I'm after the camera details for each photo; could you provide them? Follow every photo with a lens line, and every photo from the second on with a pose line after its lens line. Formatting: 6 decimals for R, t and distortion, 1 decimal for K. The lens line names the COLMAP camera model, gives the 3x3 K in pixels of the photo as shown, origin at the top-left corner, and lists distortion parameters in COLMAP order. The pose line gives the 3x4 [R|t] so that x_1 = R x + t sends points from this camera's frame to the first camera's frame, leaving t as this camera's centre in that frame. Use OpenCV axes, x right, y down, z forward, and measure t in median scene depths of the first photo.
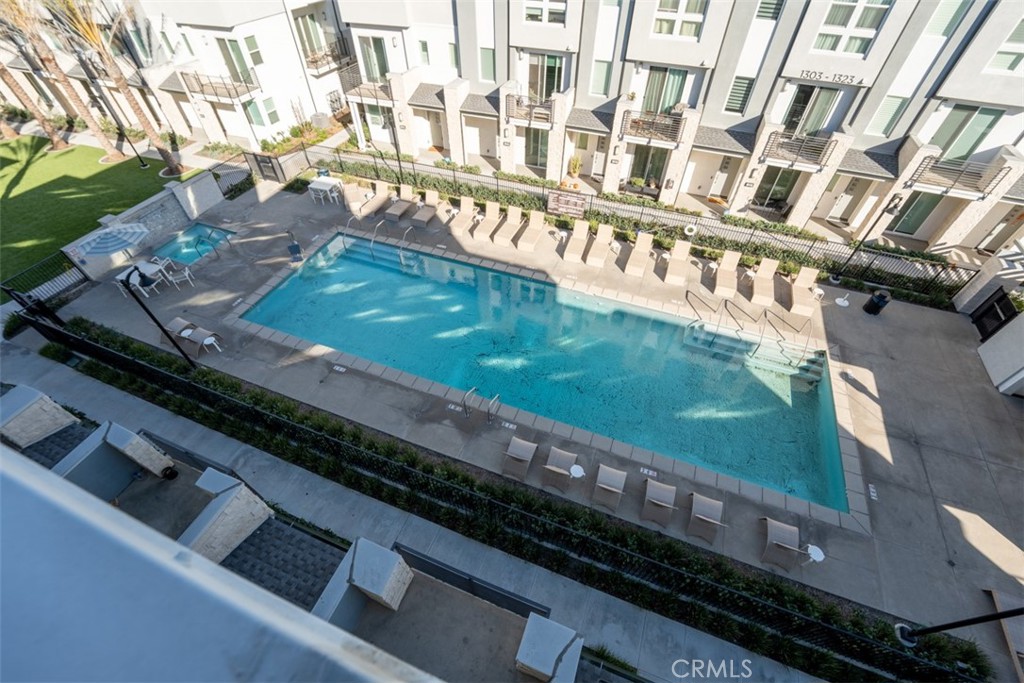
lens RADIAL K [[439.3, 0, 509.0], [0, 439.3, 344.6], [0, 0, 1]] dist [0.032309, -0.001820]
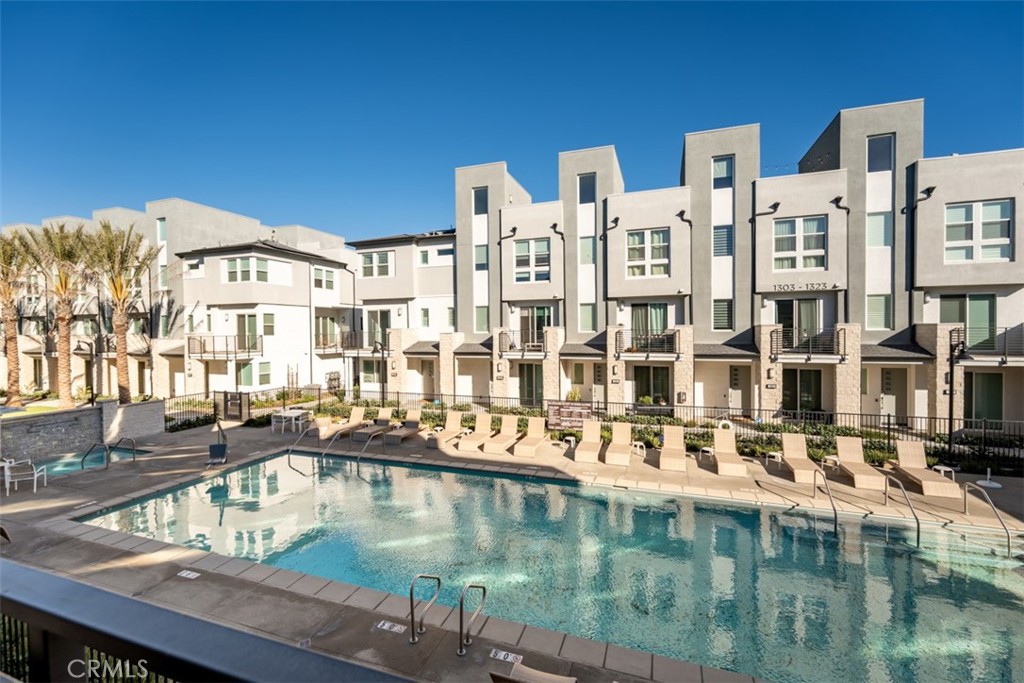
lens RADIAL K [[439.3, 0, 515.0], [0, 439.3, 344.3], [0, 0, 1]] dist [0.032309, -0.001820]
pose [[0.999488, -0.010670, 0.030149, -0.000477], [0.028970, 0.701440, -0.712140, 0.189263], [-0.013549, 0.712649, 0.701390, 0.301798]]
